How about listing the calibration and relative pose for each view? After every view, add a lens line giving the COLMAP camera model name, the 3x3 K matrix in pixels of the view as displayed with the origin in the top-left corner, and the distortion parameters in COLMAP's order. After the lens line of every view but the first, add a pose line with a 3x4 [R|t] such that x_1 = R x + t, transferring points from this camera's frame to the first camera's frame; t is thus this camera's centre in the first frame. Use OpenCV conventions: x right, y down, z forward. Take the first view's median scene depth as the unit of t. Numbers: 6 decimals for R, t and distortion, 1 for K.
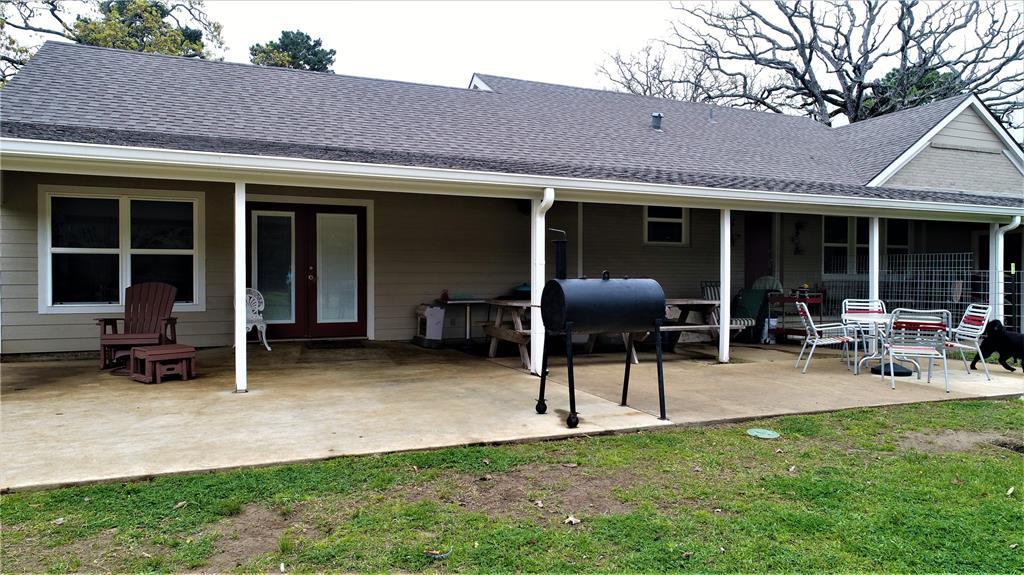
lens RADIAL K [[697.5, 0, 515.9], [0, 697.5, 283.5], [0, 0, 1]] dist [0.002984, 0.006713]
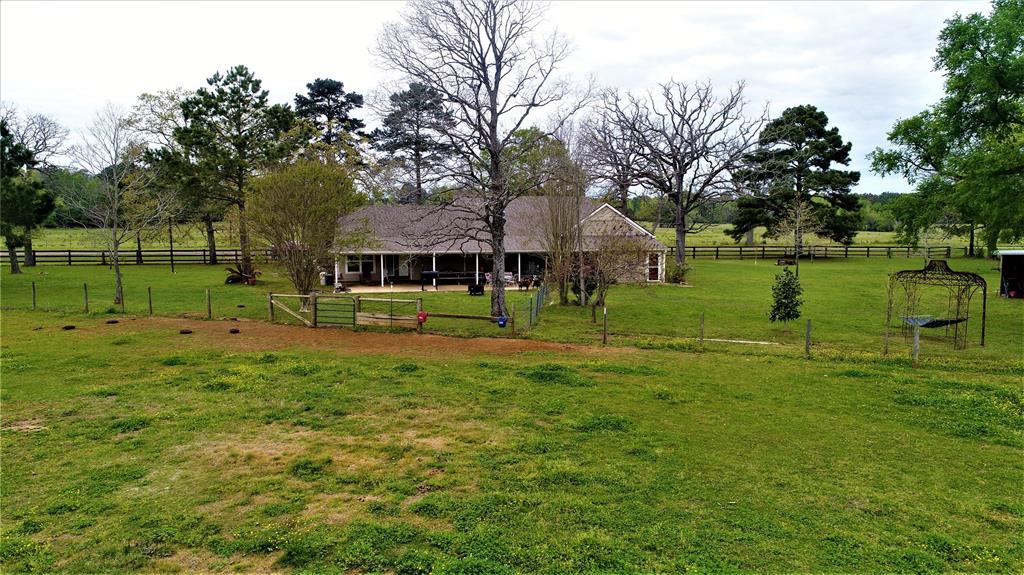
lens RADIAL K [[697.5, 0, 515.9], [0, 697.5, 283.5], [0, 0, 1]] dist [0.002984, 0.006713]
pose [[0.976984, 0.012912, -0.212920, 1.718206], [0.004376, 0.996743, 0.080526, -0.308638], [0.213267, -0.079605, 0.973746, -3.934727]]
